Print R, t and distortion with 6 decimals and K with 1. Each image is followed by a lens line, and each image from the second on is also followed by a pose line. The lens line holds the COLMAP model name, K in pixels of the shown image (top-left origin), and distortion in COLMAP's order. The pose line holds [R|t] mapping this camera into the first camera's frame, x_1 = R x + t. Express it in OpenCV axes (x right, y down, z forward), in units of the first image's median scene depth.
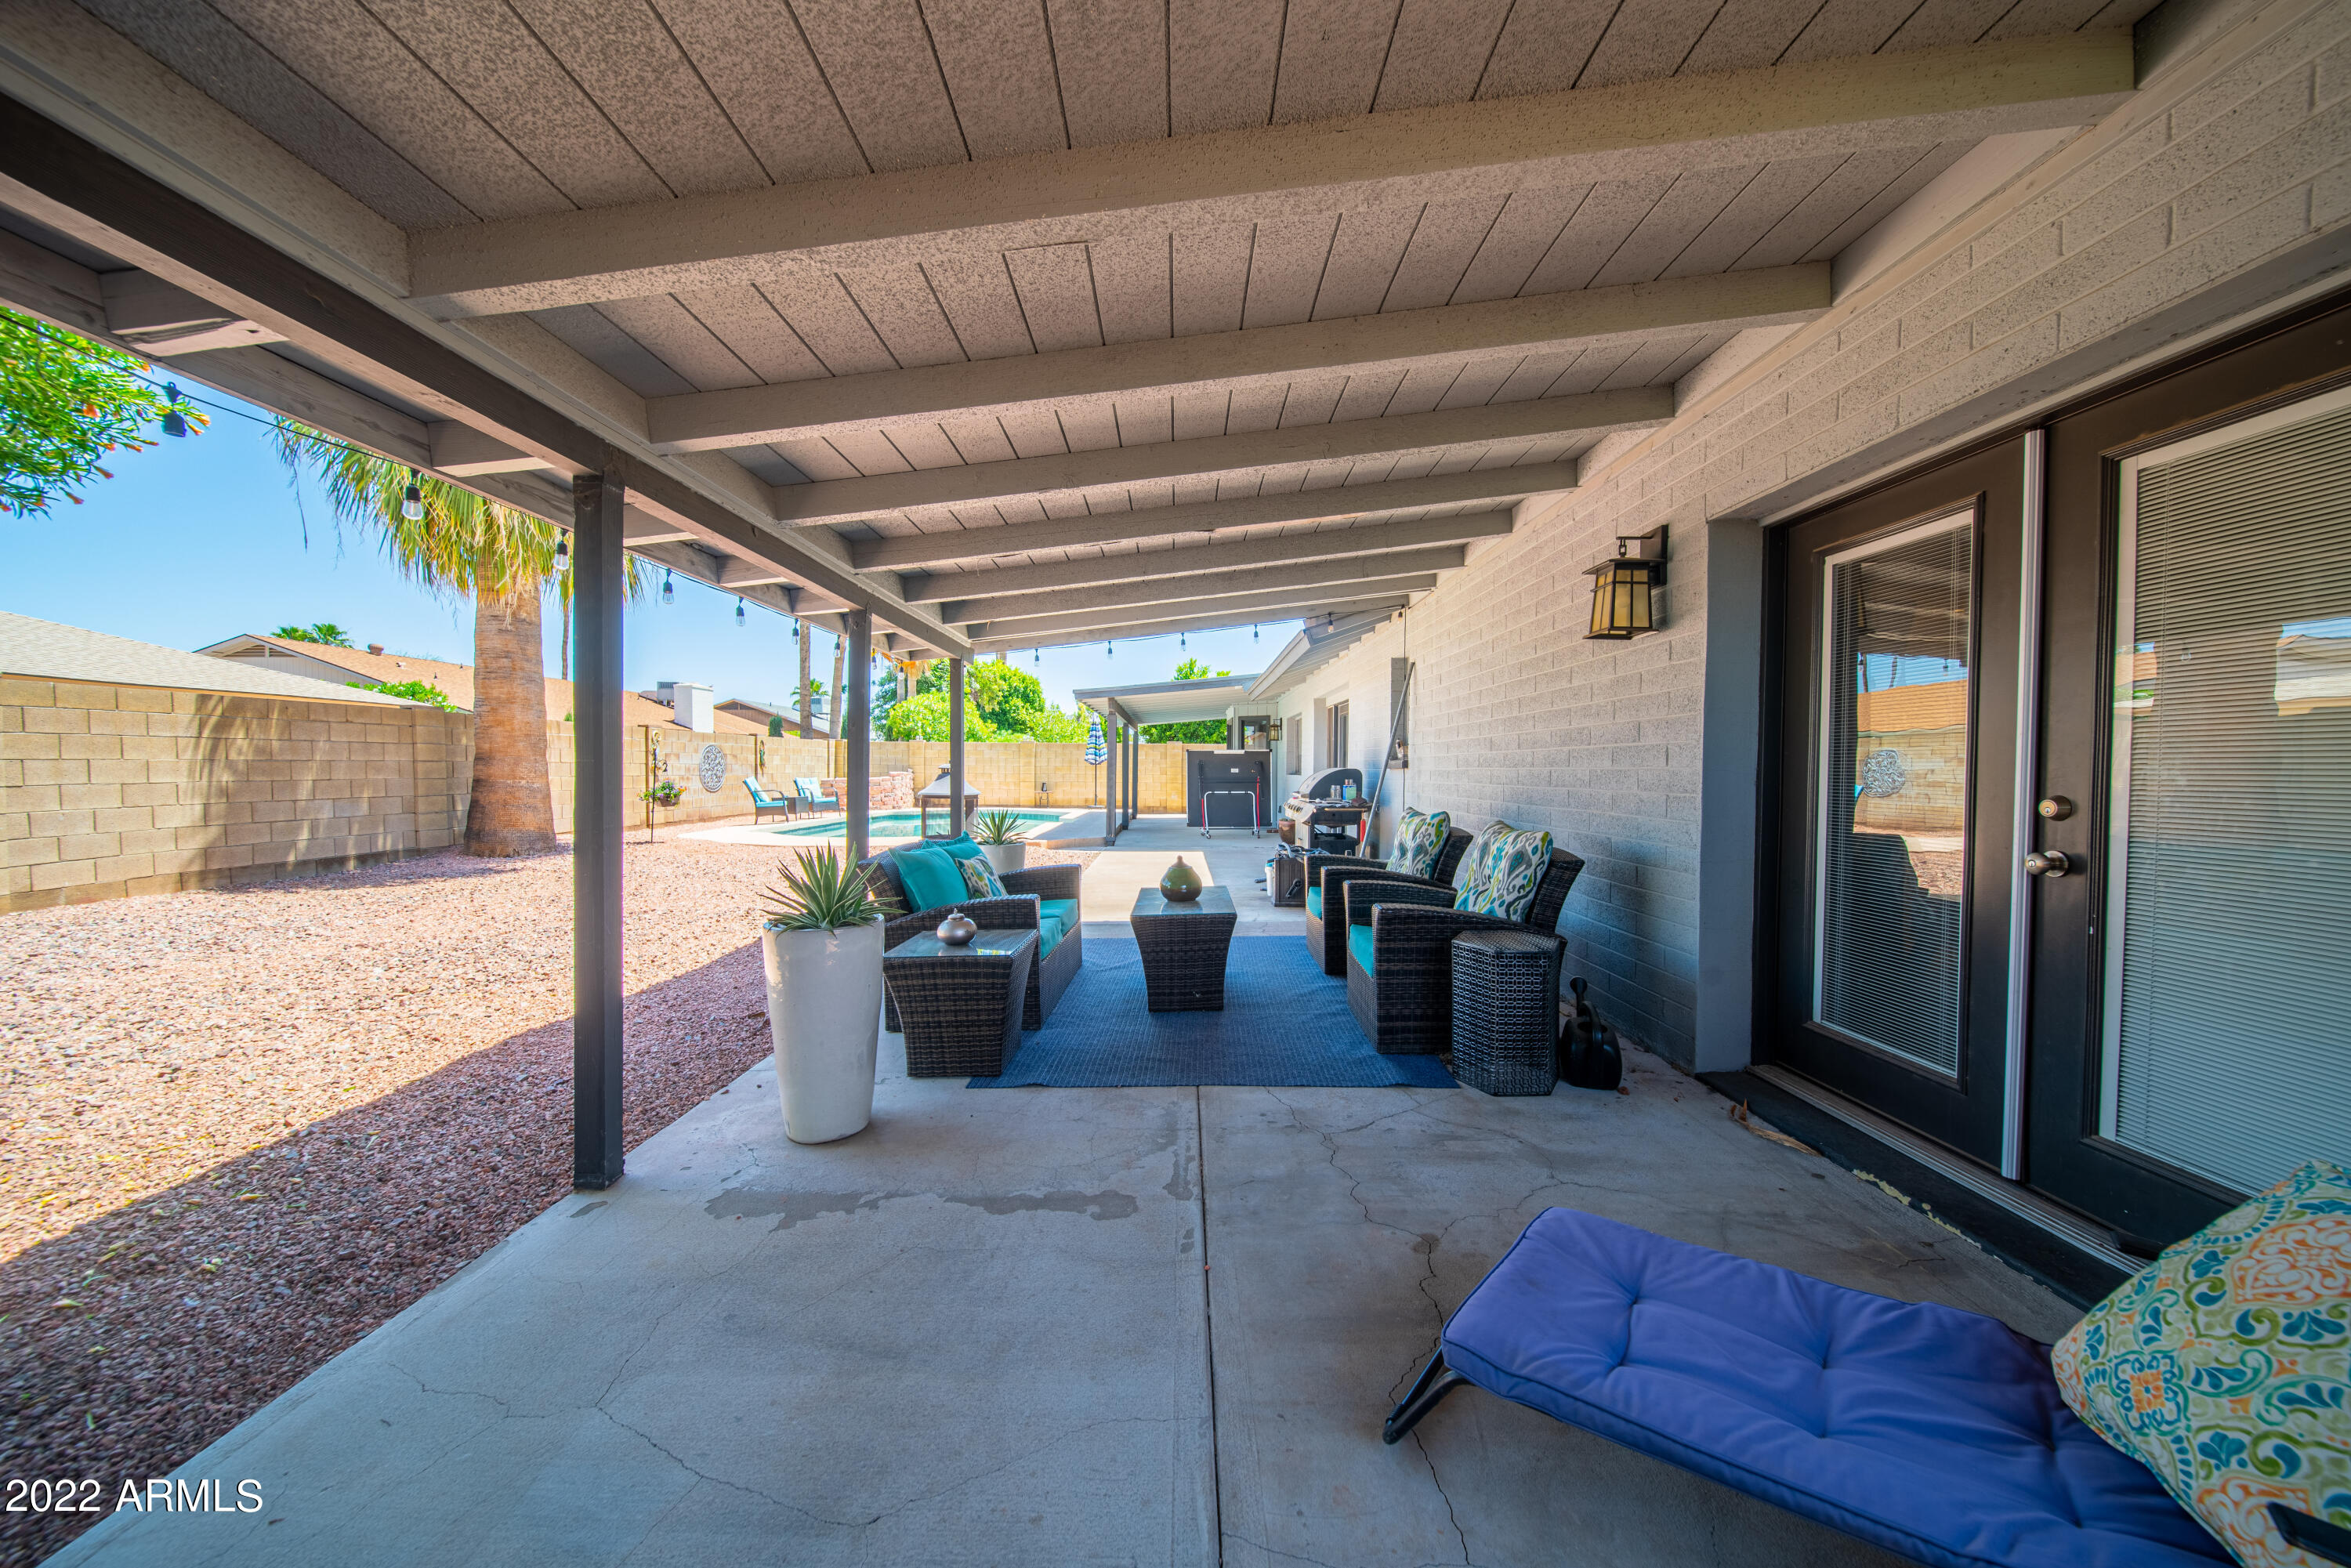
lens RADIAL K [[824.2, 0, 1172.6], [0, 824.2, 783.2], [0, 0, 1]] dist [-0.000681, -0.000711]
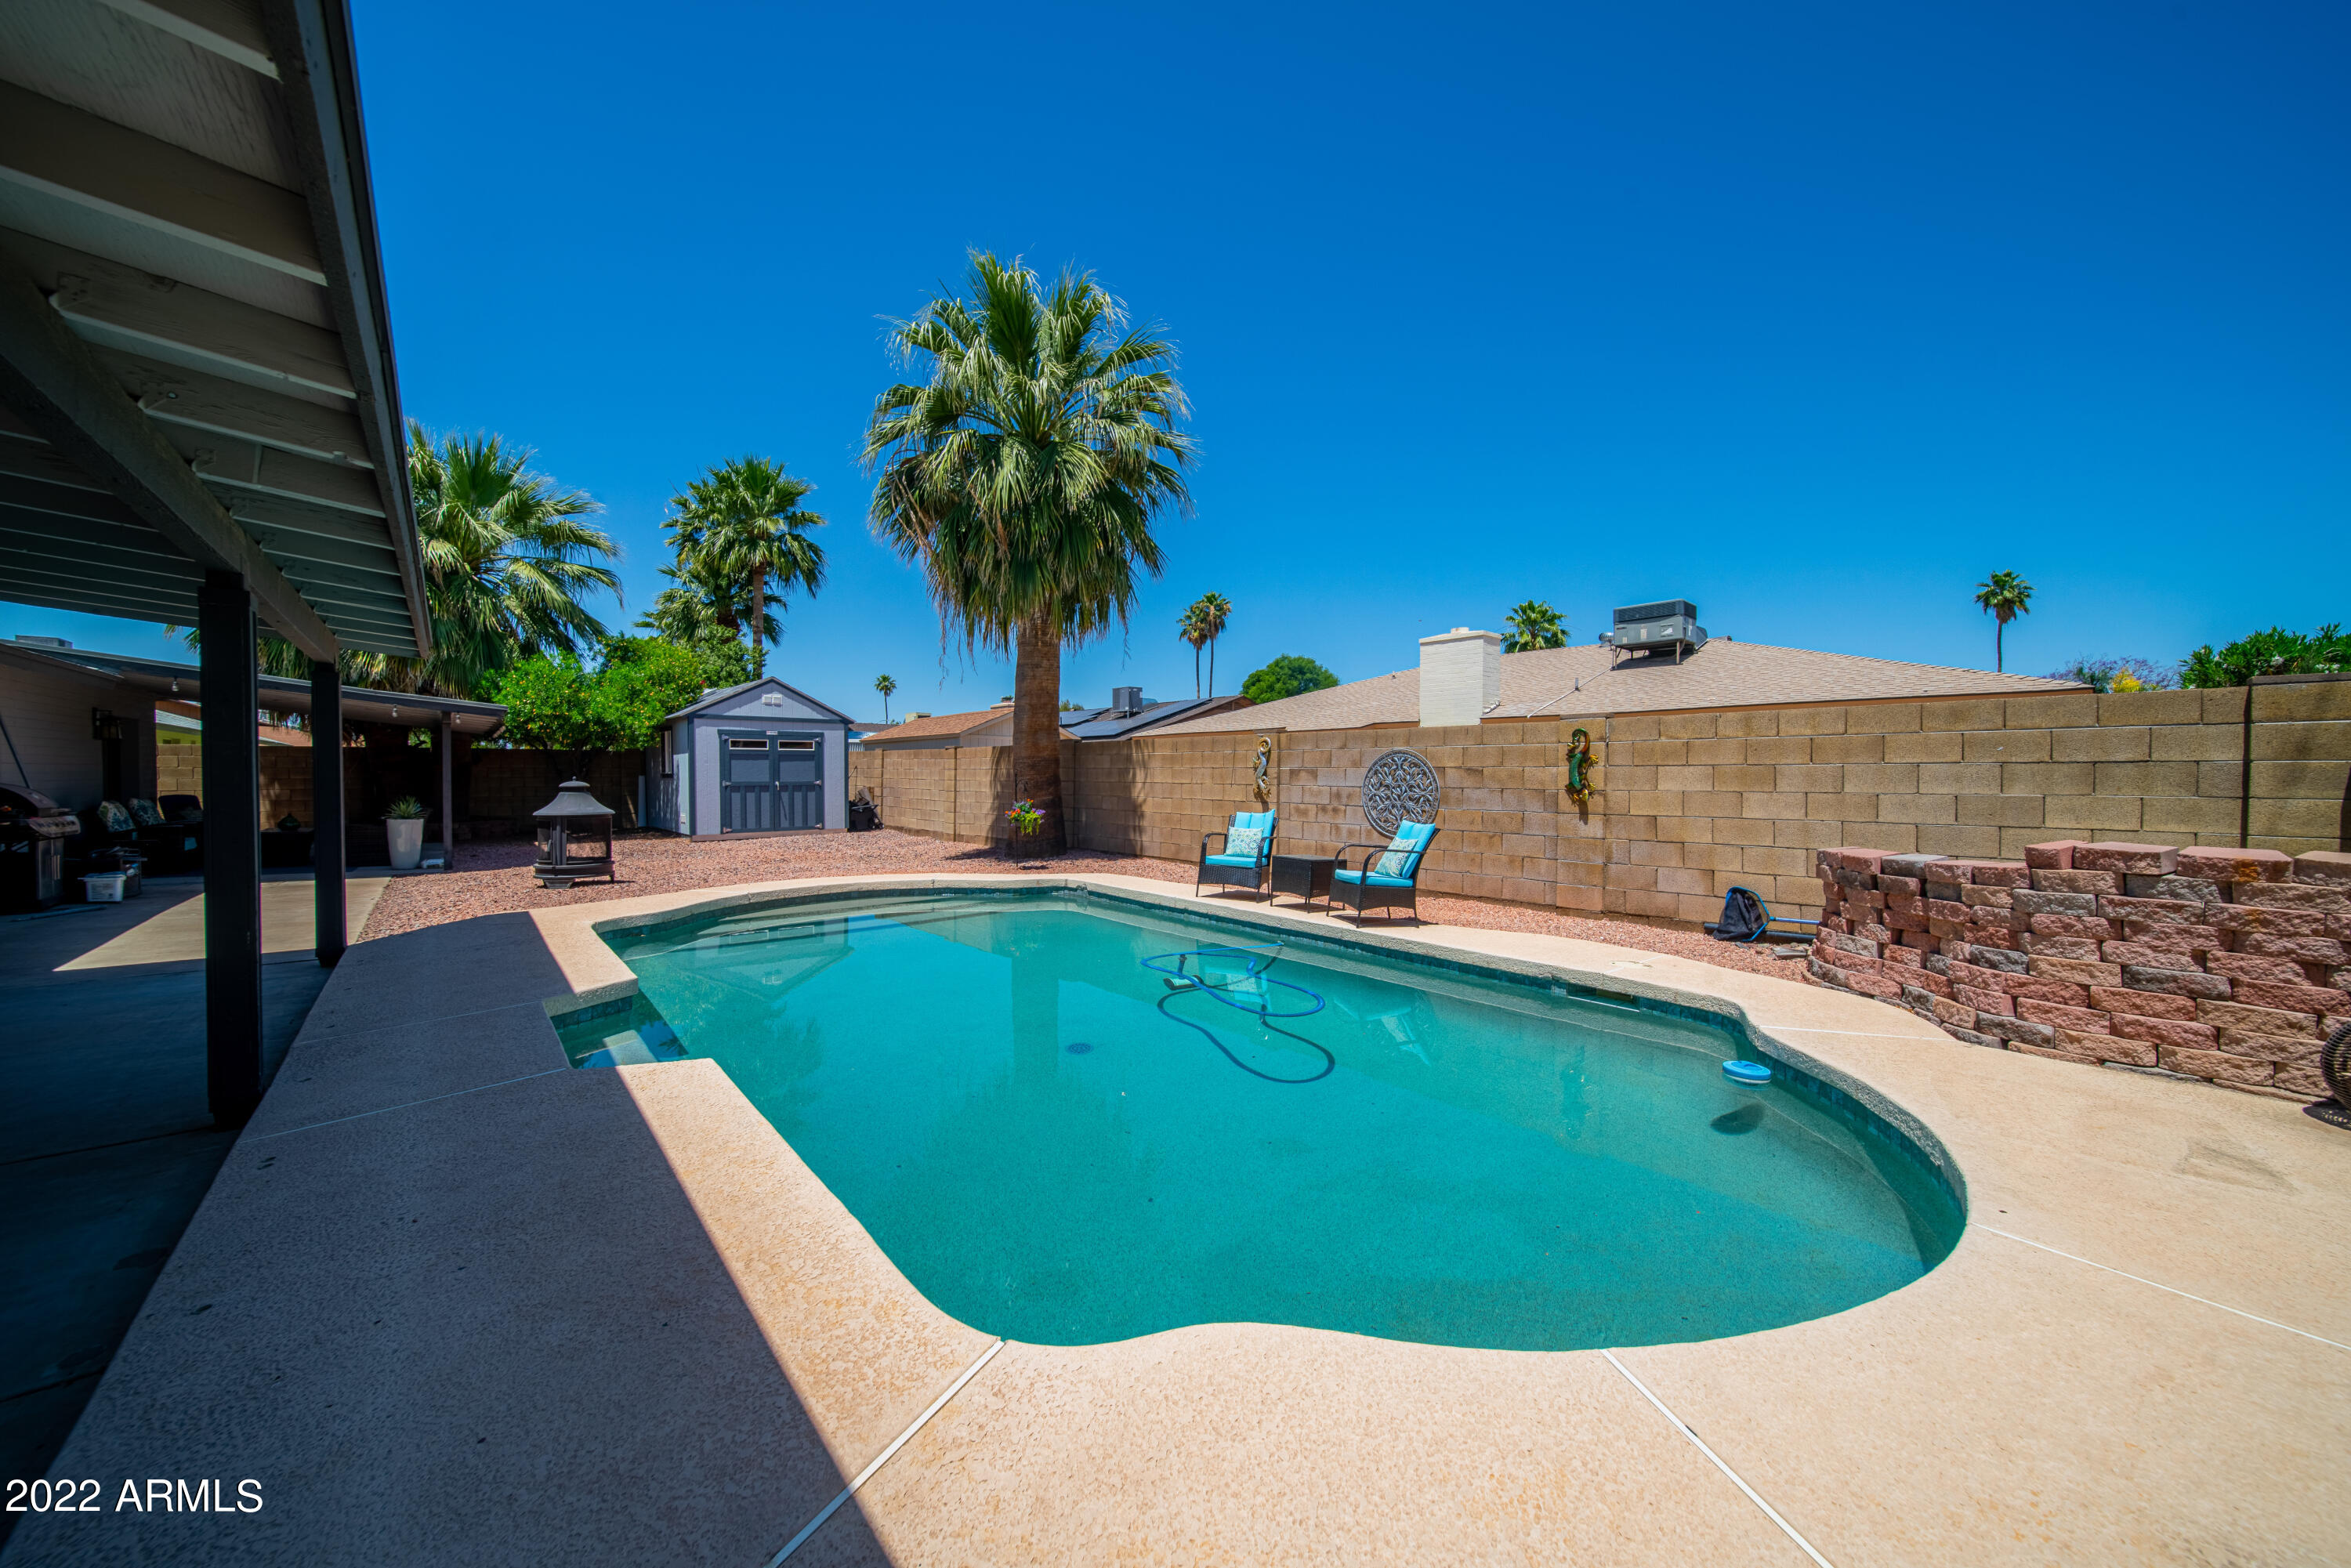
lens RADIAL K [[824.2, 0, 1172.3], [0, 824.2, 783.2], [0, 0, 1]] dist [-0.000681, -0.000711]
pose [[-0.747839, -0.001401, -0.663878, -0.191865], [-0.020284, 0.999579, 0.020740, -0.068734], [0.663570, 0.028976, -0.747553, 2.661954]]
